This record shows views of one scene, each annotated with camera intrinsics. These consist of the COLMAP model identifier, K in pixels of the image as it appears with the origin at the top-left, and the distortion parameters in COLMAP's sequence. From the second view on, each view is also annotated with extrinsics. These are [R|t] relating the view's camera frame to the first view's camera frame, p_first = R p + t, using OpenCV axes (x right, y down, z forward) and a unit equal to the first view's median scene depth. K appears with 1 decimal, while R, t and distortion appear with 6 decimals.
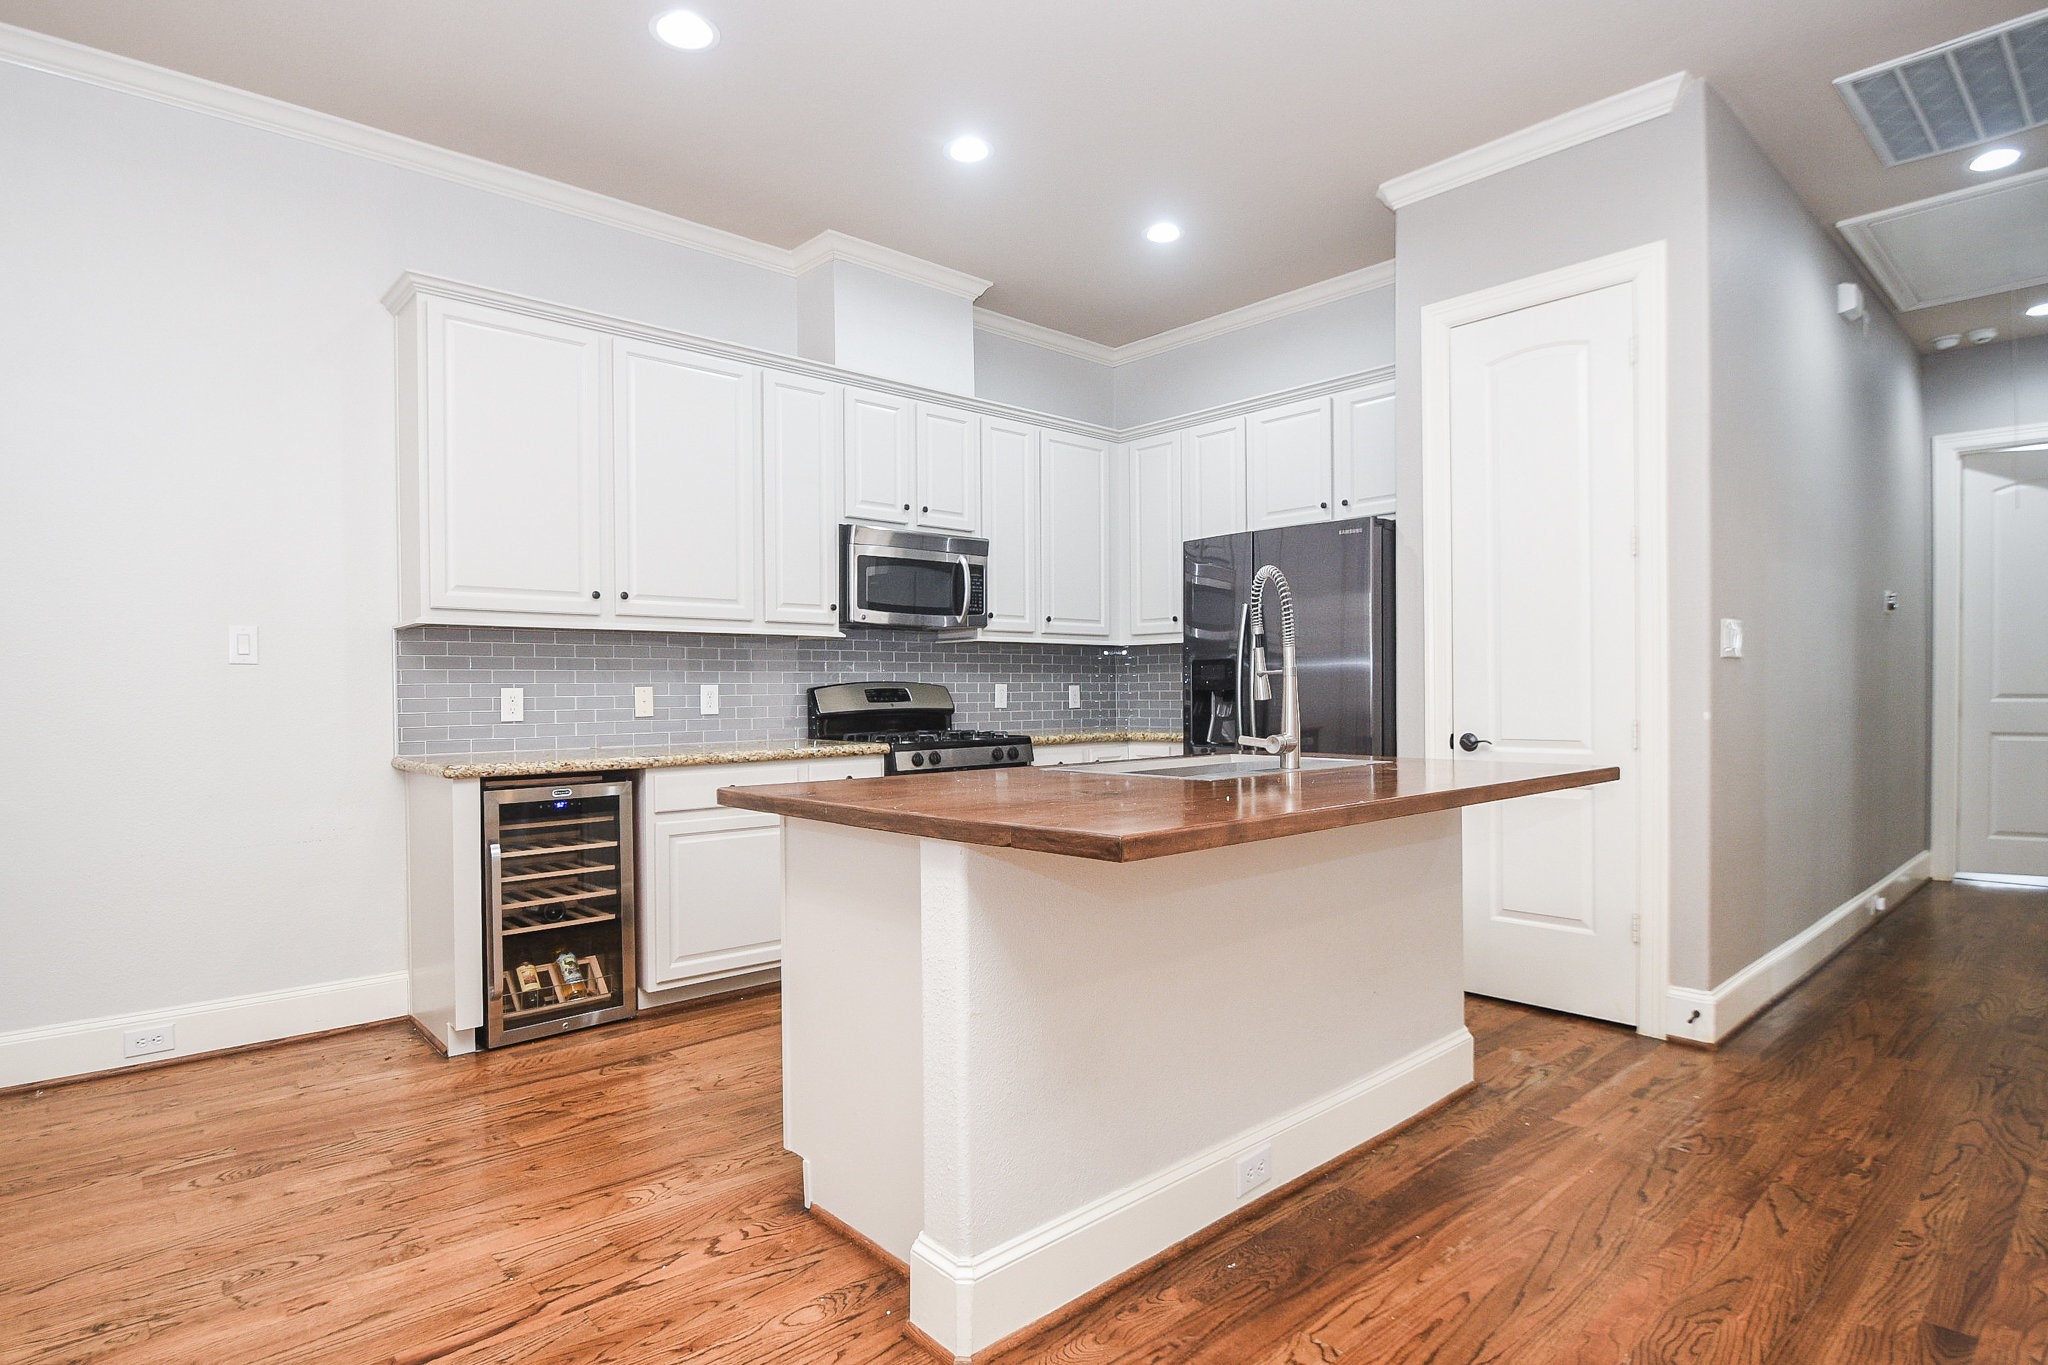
lens RADIAL K [[1078.2, 0, 1012.4], [0, 1078.2, 690.8], [0, 0, 1]] dist [-0.019410, -0.000259]
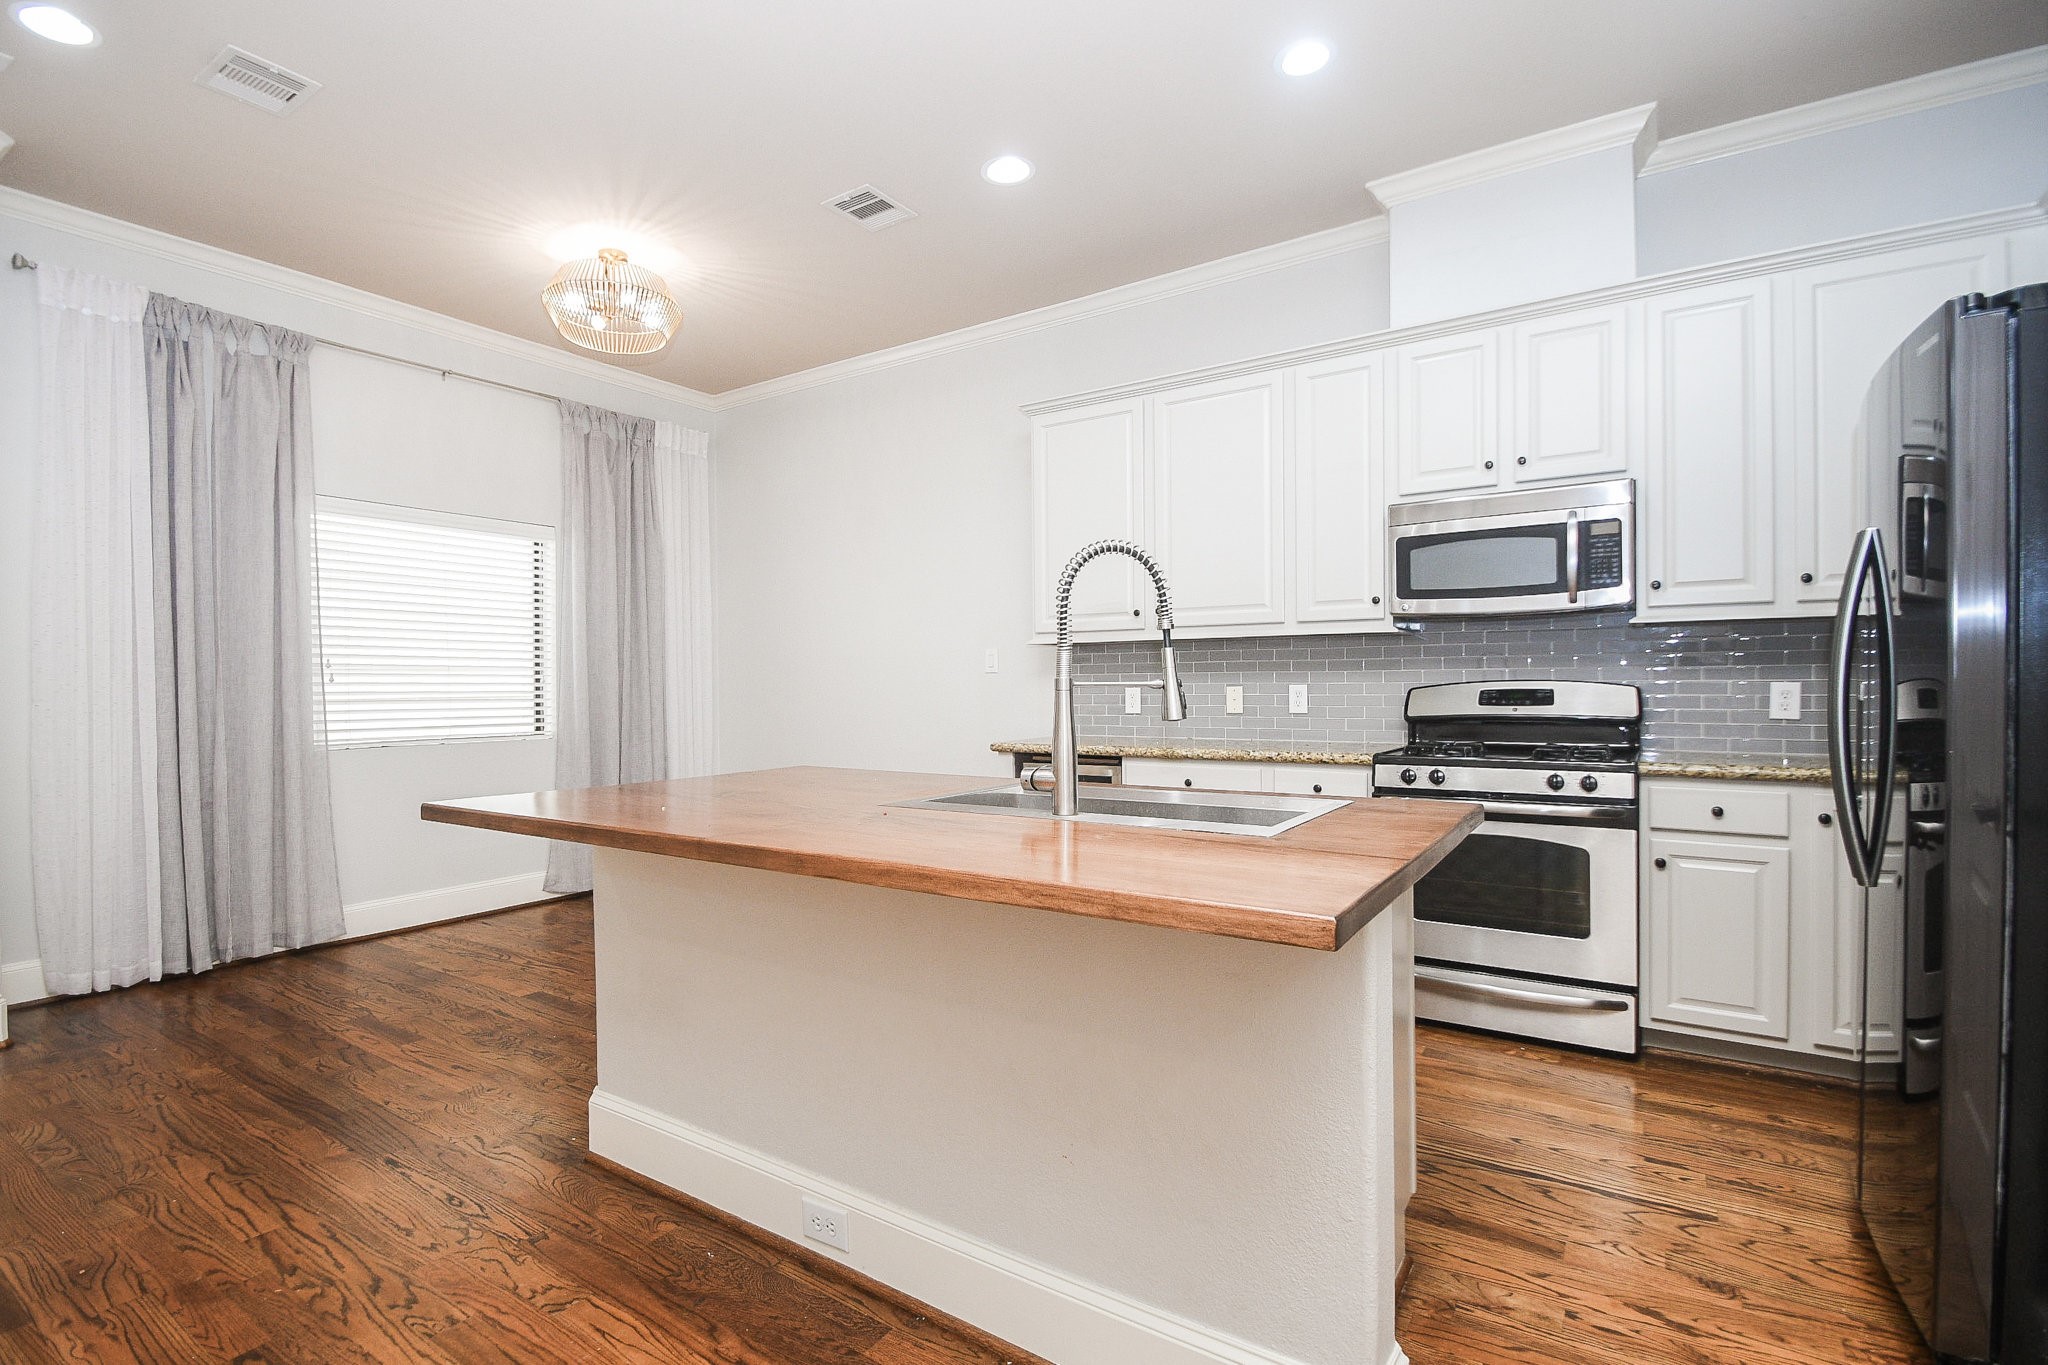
lens RADIAL K [[964.3, 0, 992.2], [0, 964.3, 690.7], [0, 0, 1]] dist [0.004151, -0.011983]
pose [[0.236383, 0.013542, -0.971566, 0.577576], [0.005488, 0.999868, 0.015272, -0.016294], [0.971644, -0.008942, 0.236278, 0.520123]]
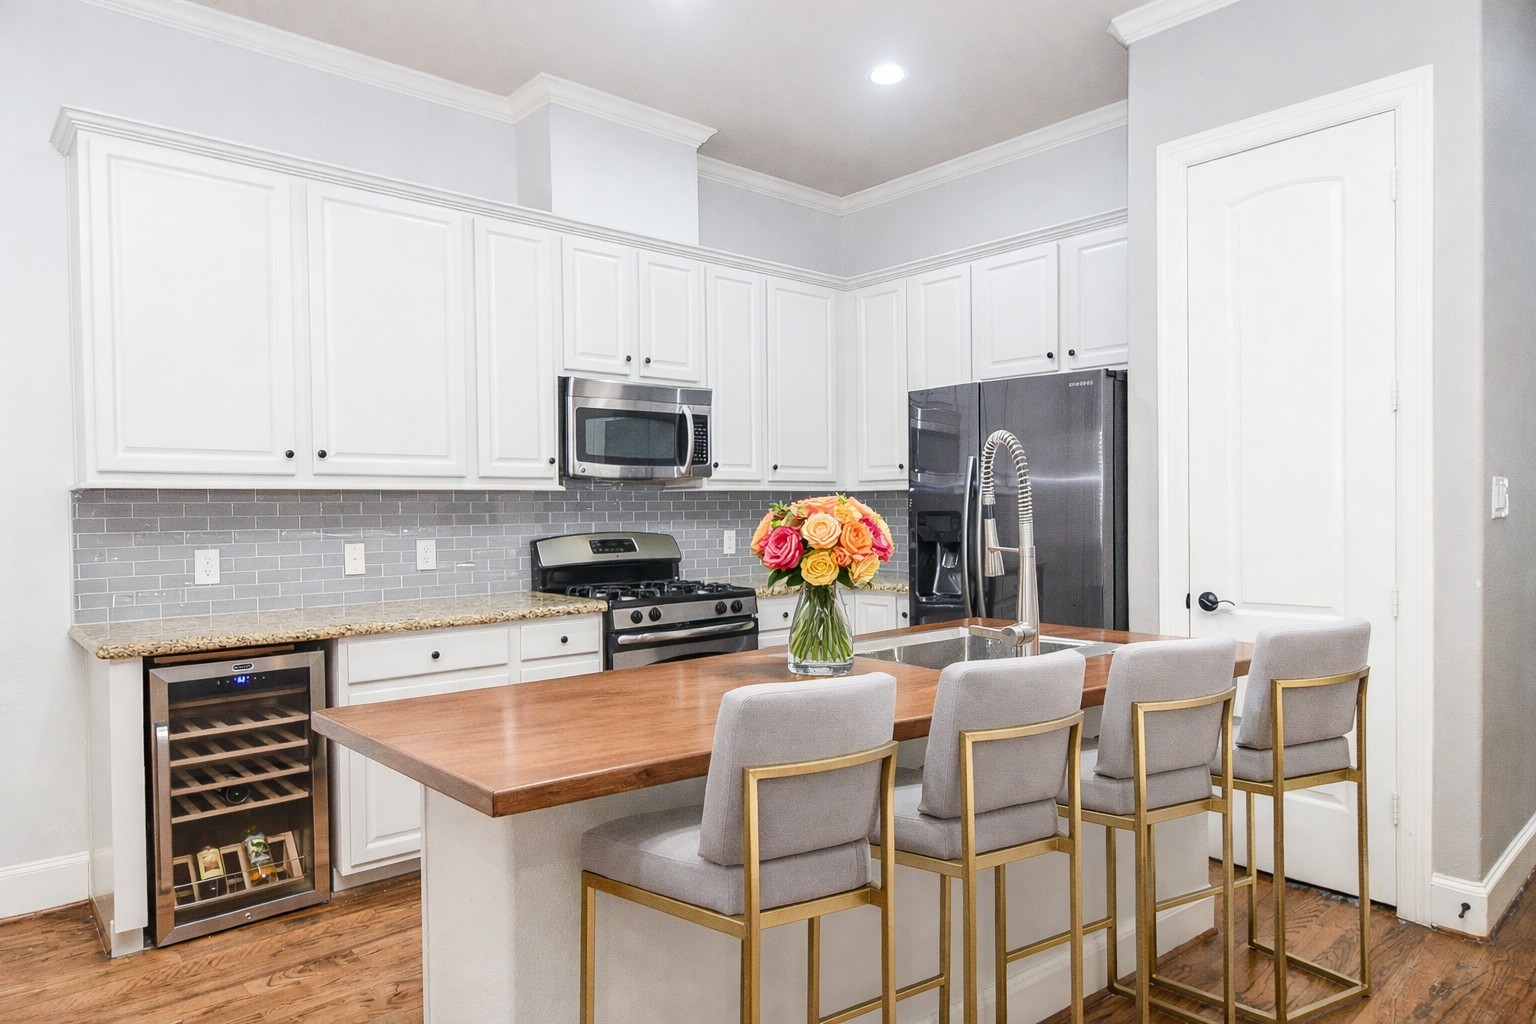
lens RADIAL K [[942.4, 0, 759.1], [0, 942.4, 518.4], [0, 0, 1]] dist [-0.004066, -0.003161]
pose [[0.999982, -0.003702, -0.004680, 0.028148], [0.003736, 0.999967, 0.007268, -0.031807], [0.004653, -0.007285, 0.999963, 0.149662]]
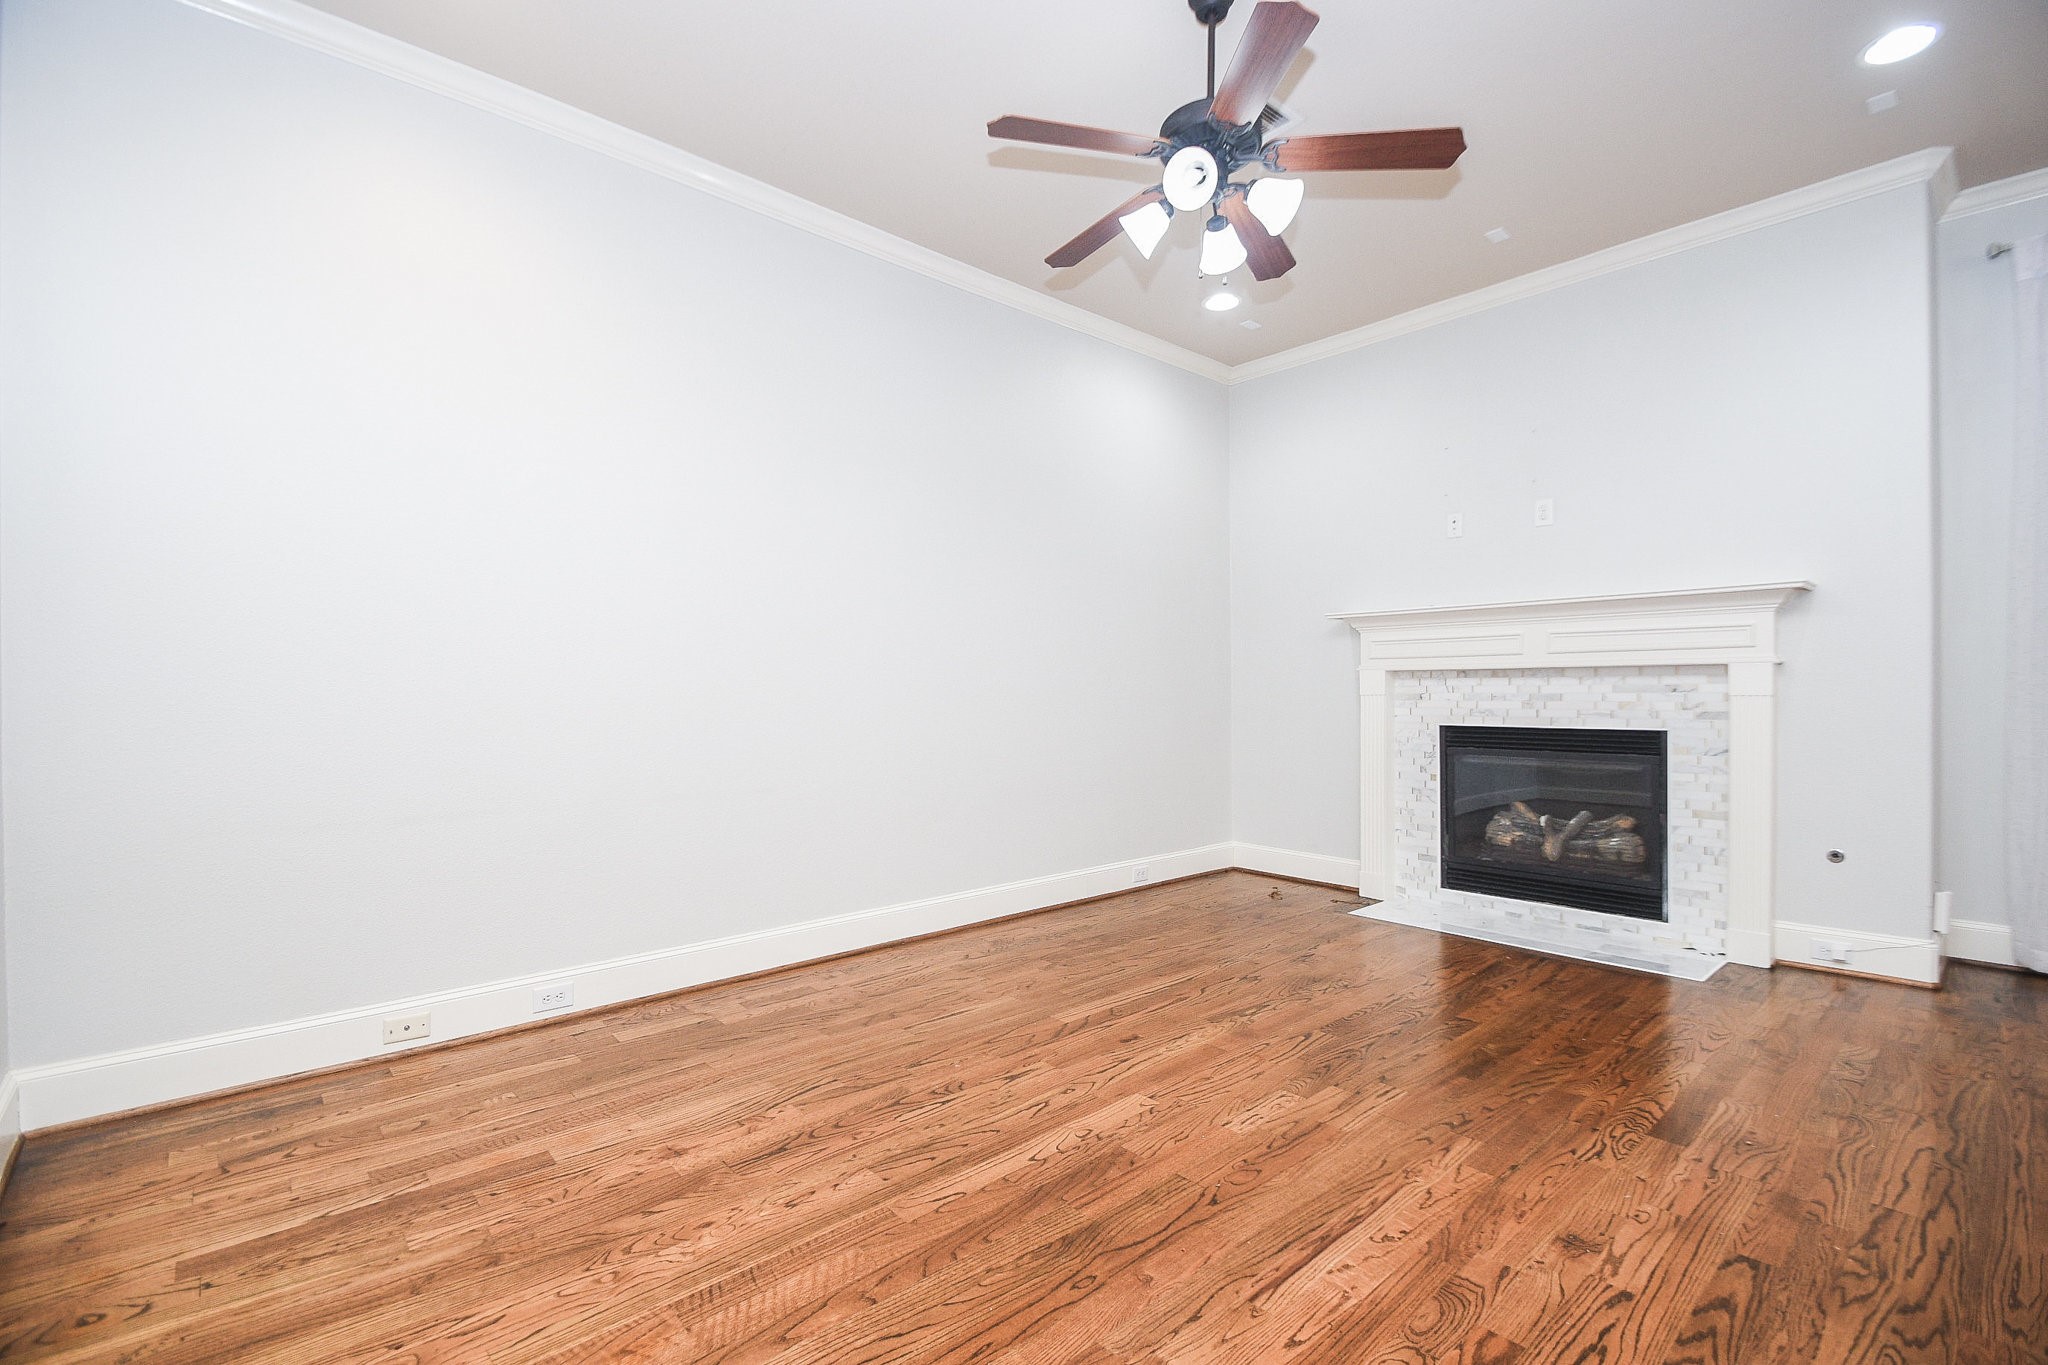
lens RADIAL K [[903.7, 0, 1015.5], [0, 903.7, 697.8], [0, 0, 1]] dist [0.011213, -0.012753]
pose [[-0.999892, 0.013846, 0.004959, 0.453998], [0.013917, 0.999794, 0.014742, -0.002094], [-0.004754, 0.014810, -0.999879, 0.711913]]
